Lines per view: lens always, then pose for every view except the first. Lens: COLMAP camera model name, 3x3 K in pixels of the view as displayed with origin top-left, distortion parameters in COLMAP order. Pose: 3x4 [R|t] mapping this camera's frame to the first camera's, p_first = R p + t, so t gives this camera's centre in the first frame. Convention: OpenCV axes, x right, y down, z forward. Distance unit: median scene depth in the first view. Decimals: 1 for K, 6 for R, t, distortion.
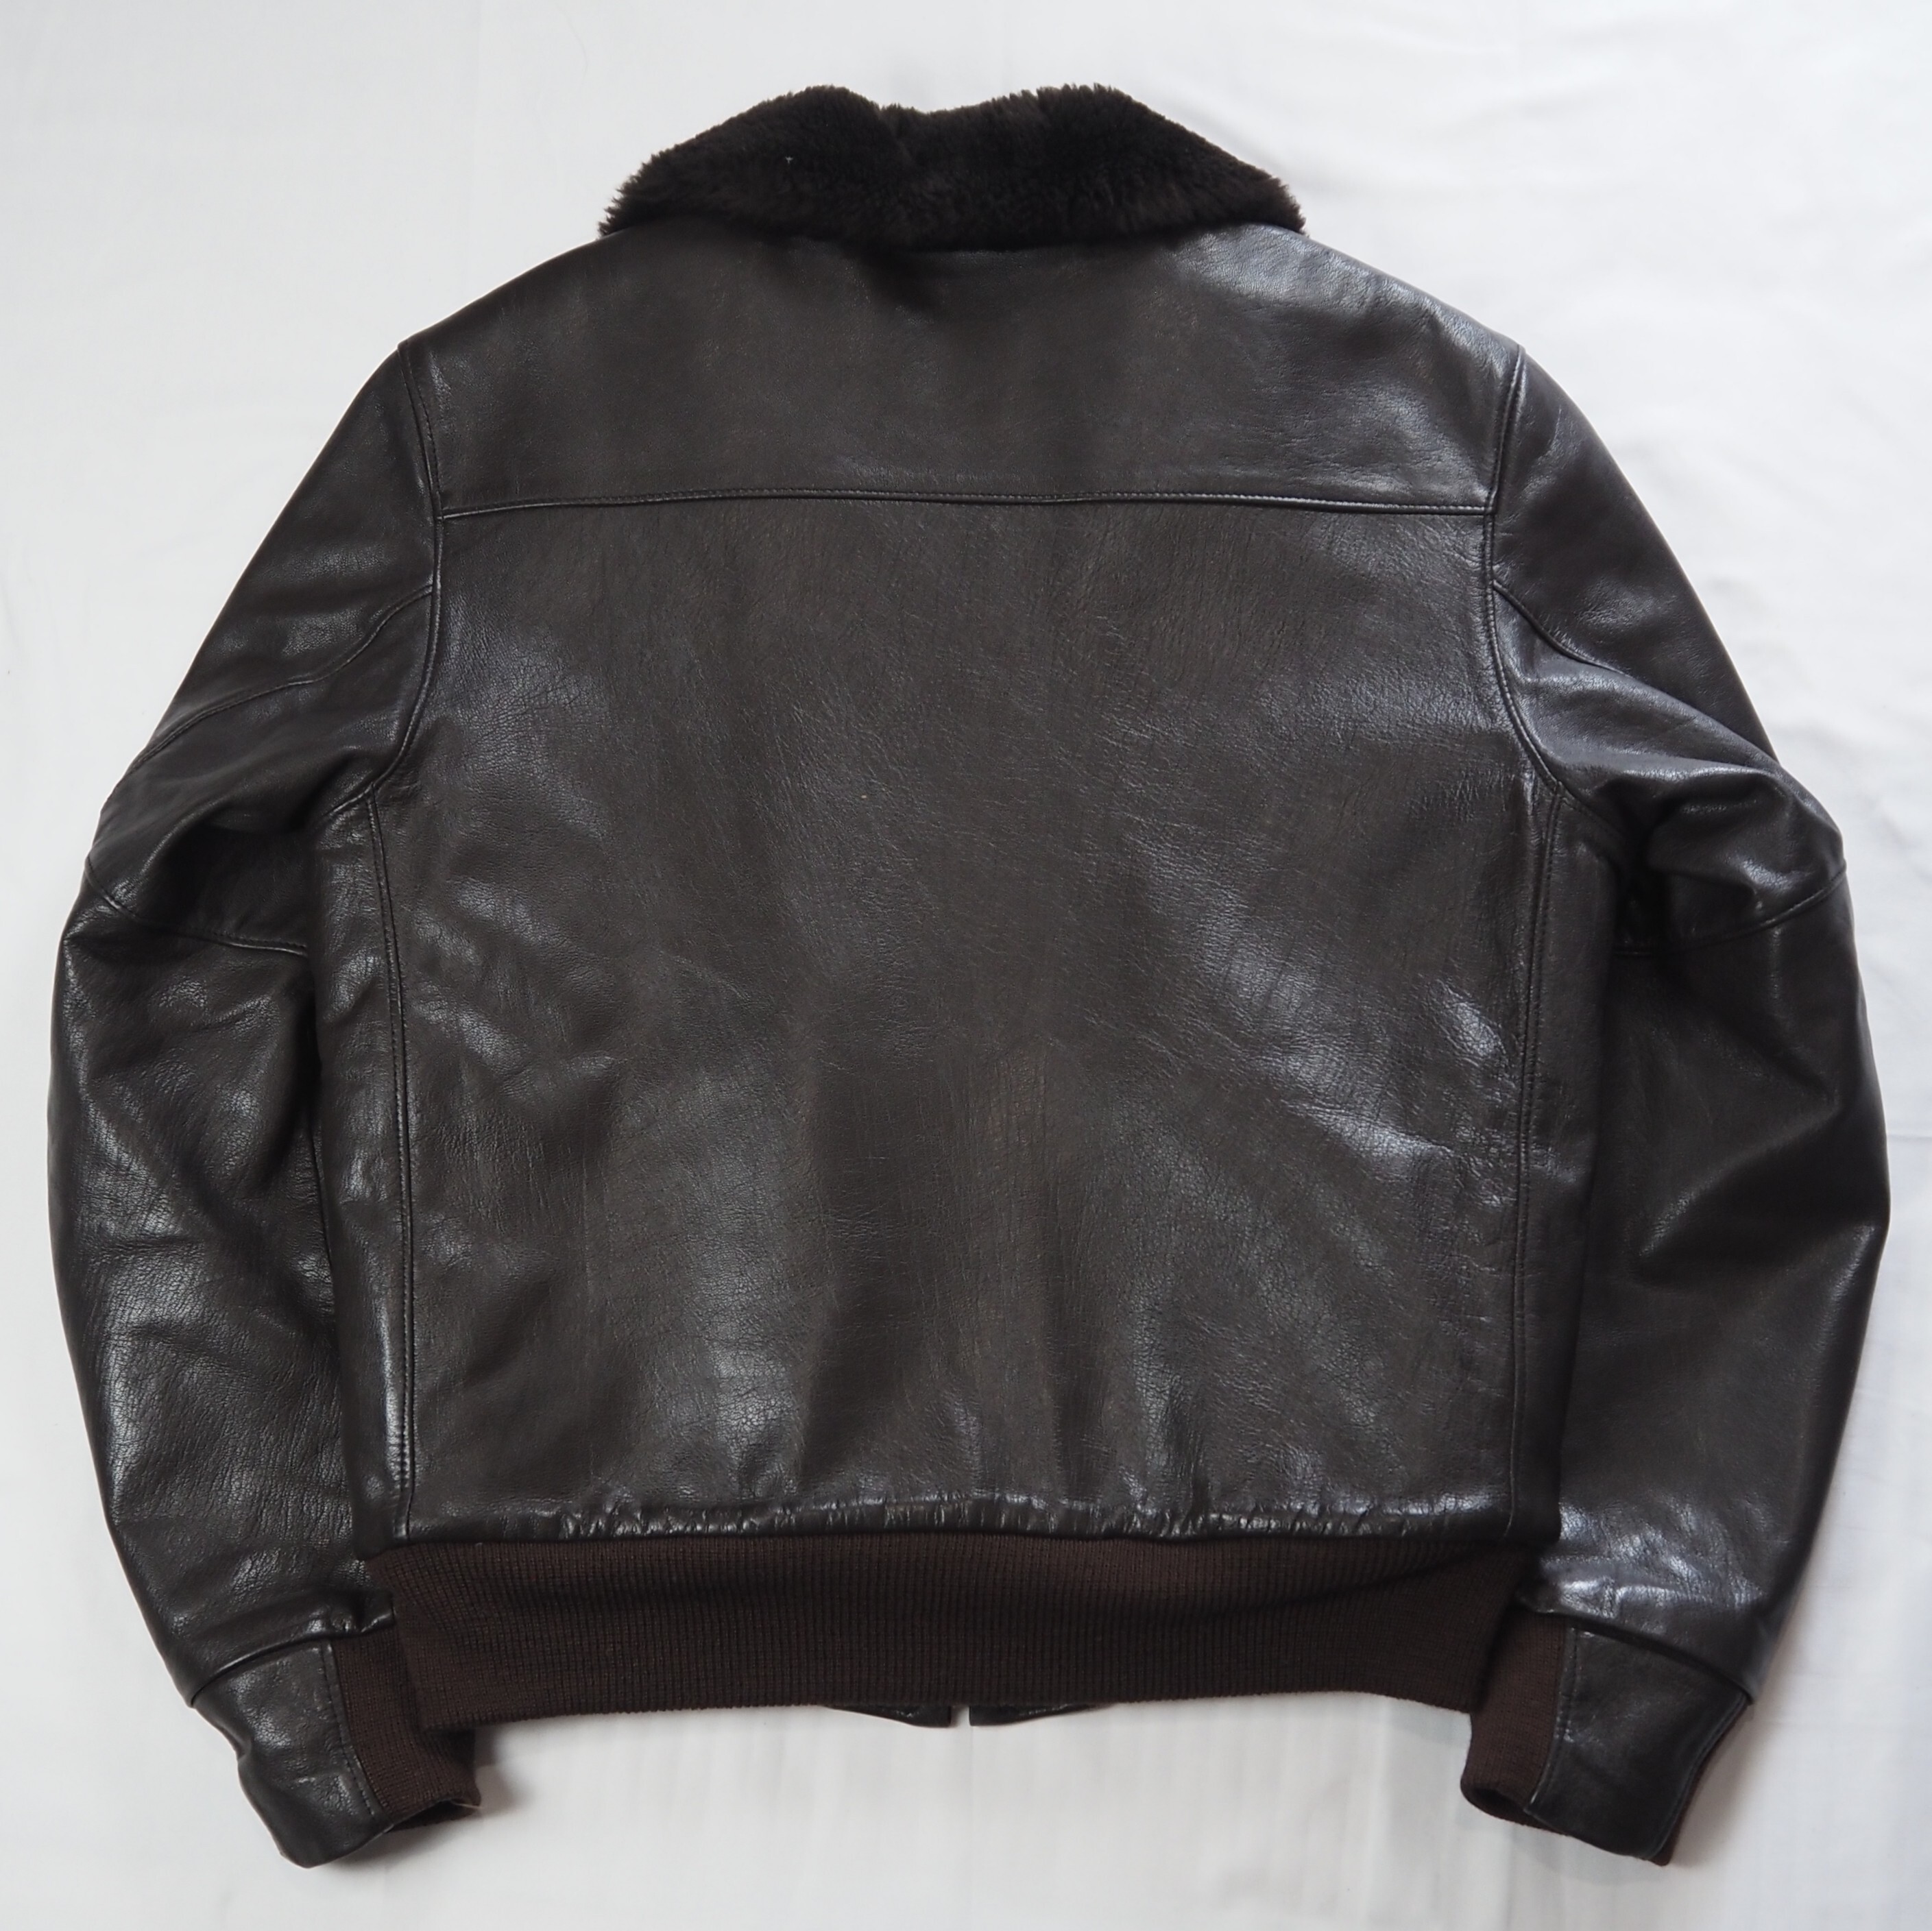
lens RADIAL K [[2333.9, 0, 918.1], [0, 2333.9, 874.9], [0, 0, 1]] dist [-0.050461, 0.034439]
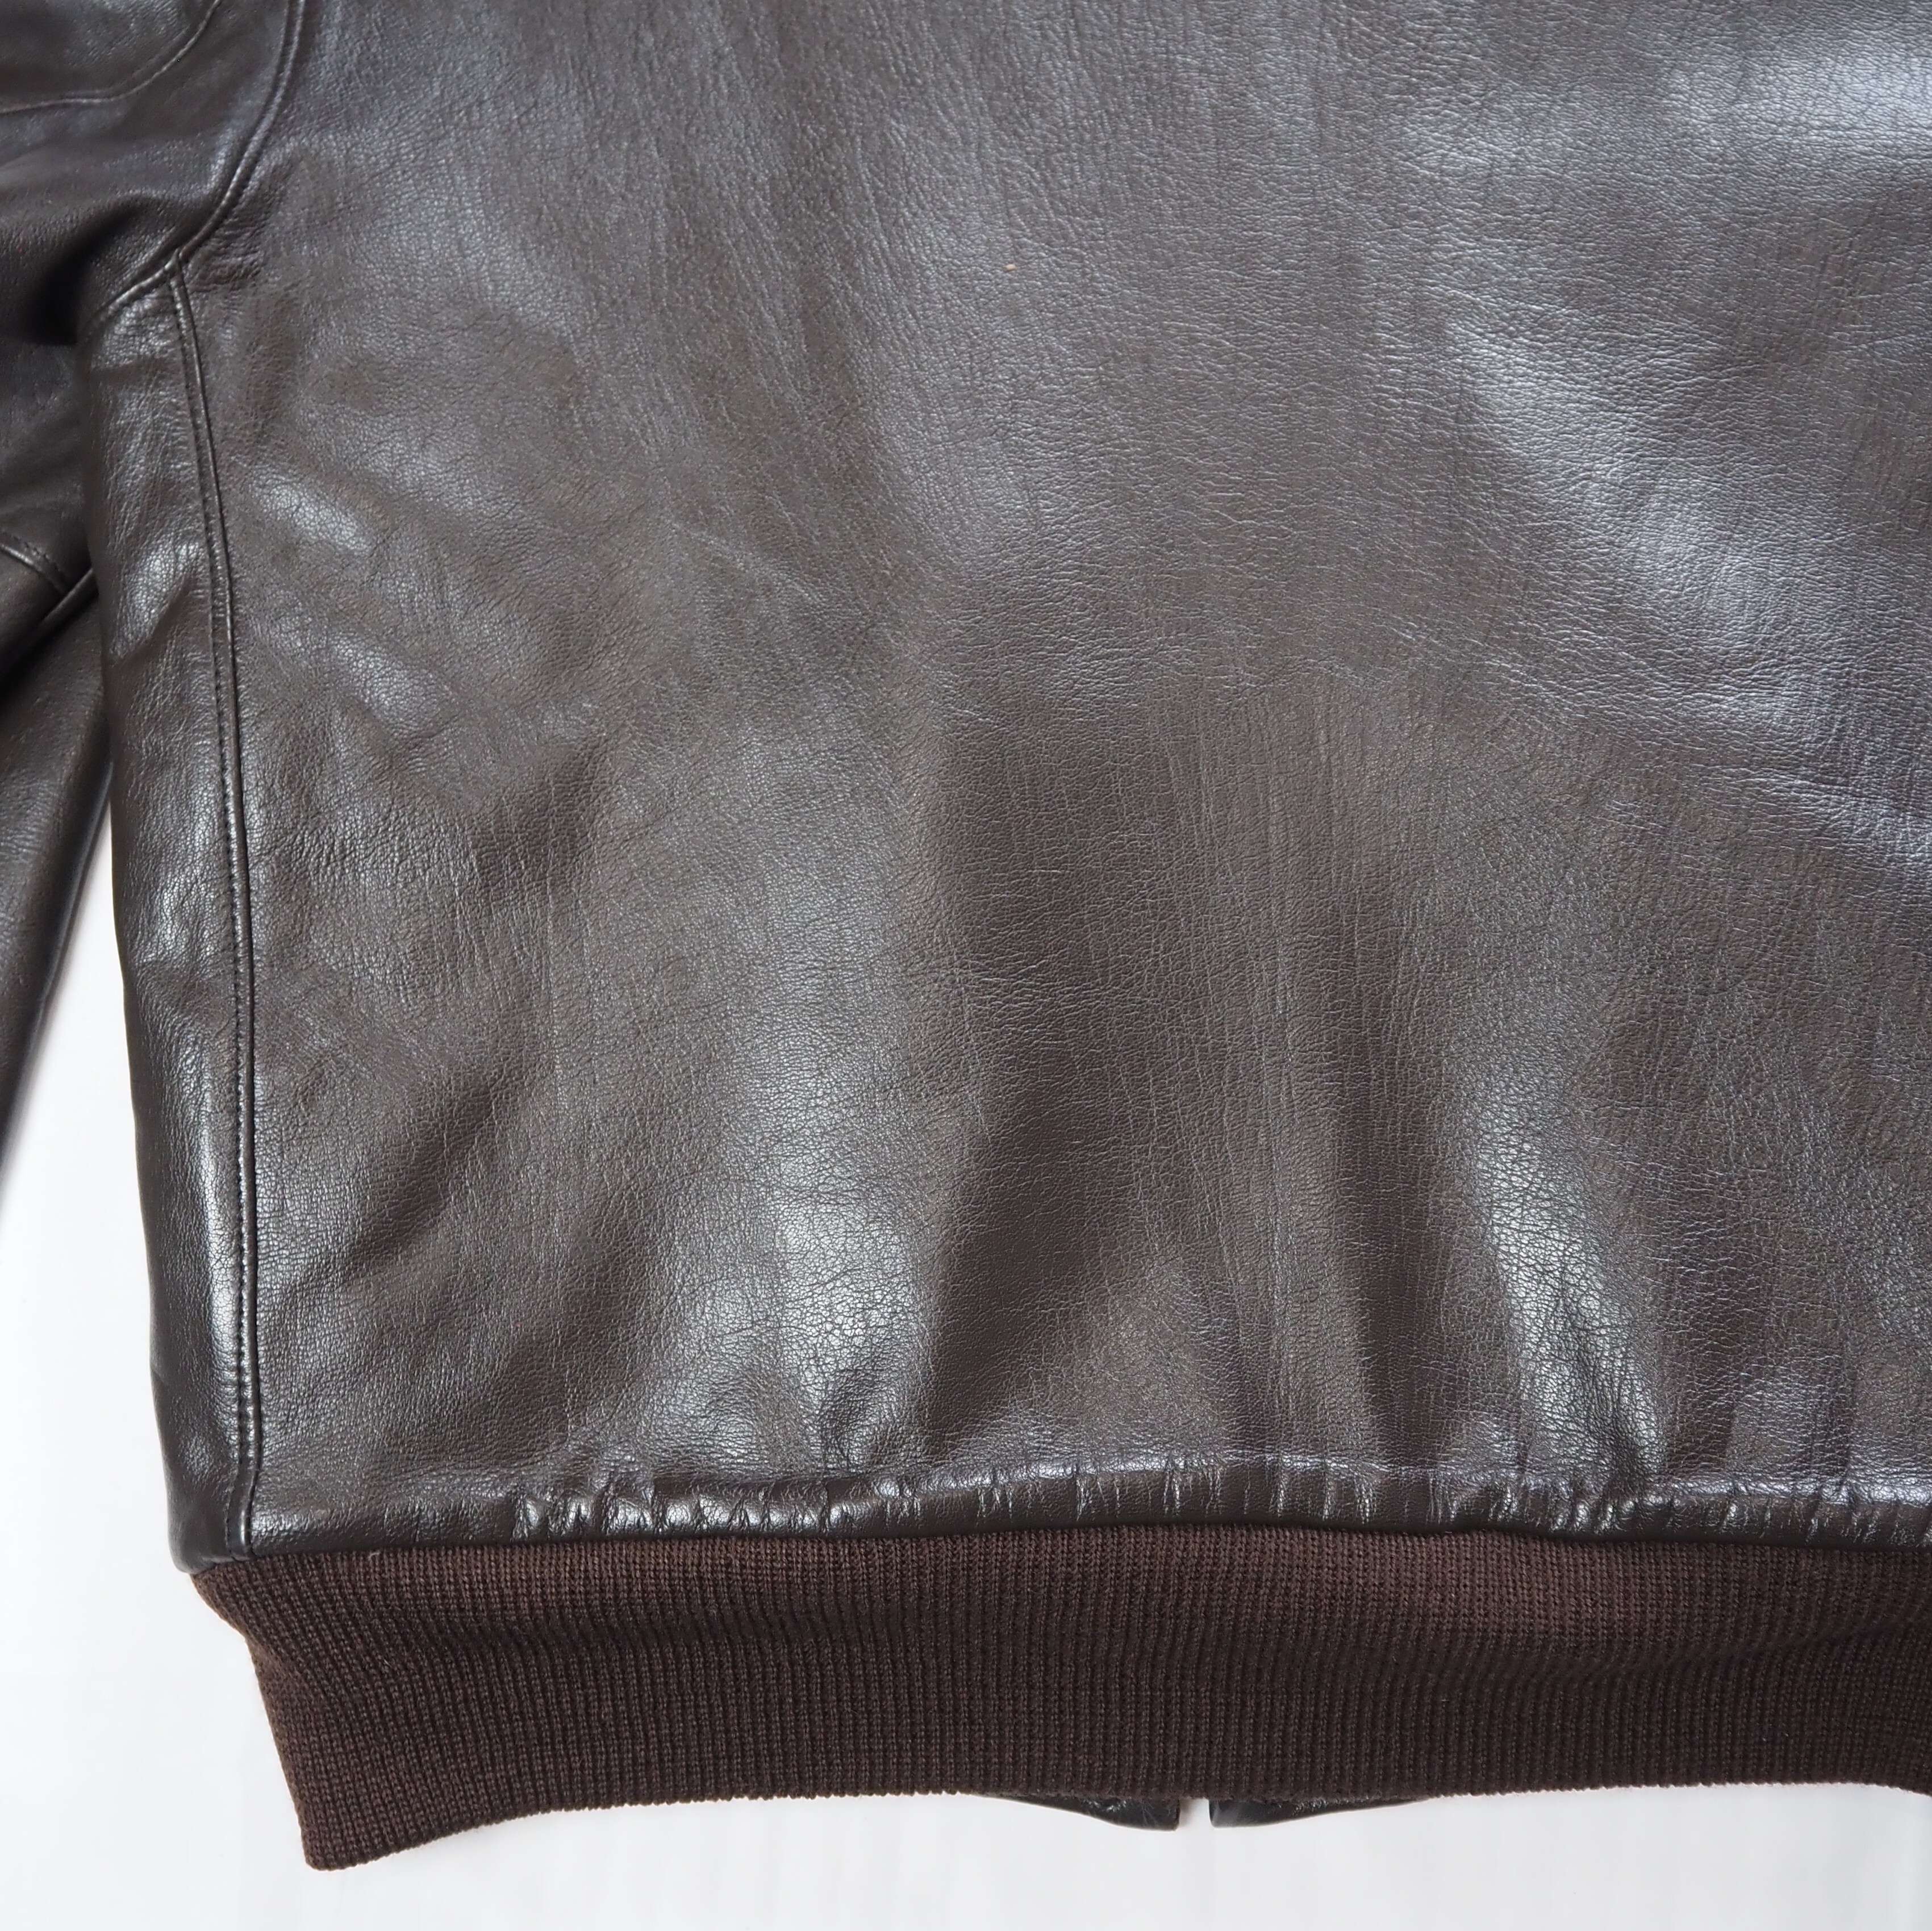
lens RADIAL K [[2353.9, 0, 836.1], [0, 2353.9, 964.7], [0, 0, 1]] dist [-0.193460, 0.294544]
pose [[0.997152, -0.007626, -0.075025, -0.026596], [0.021005, 0.983589, 0.179196, 0.037928], [0.072428, -0.180261, 0.980949, 0.413840]]
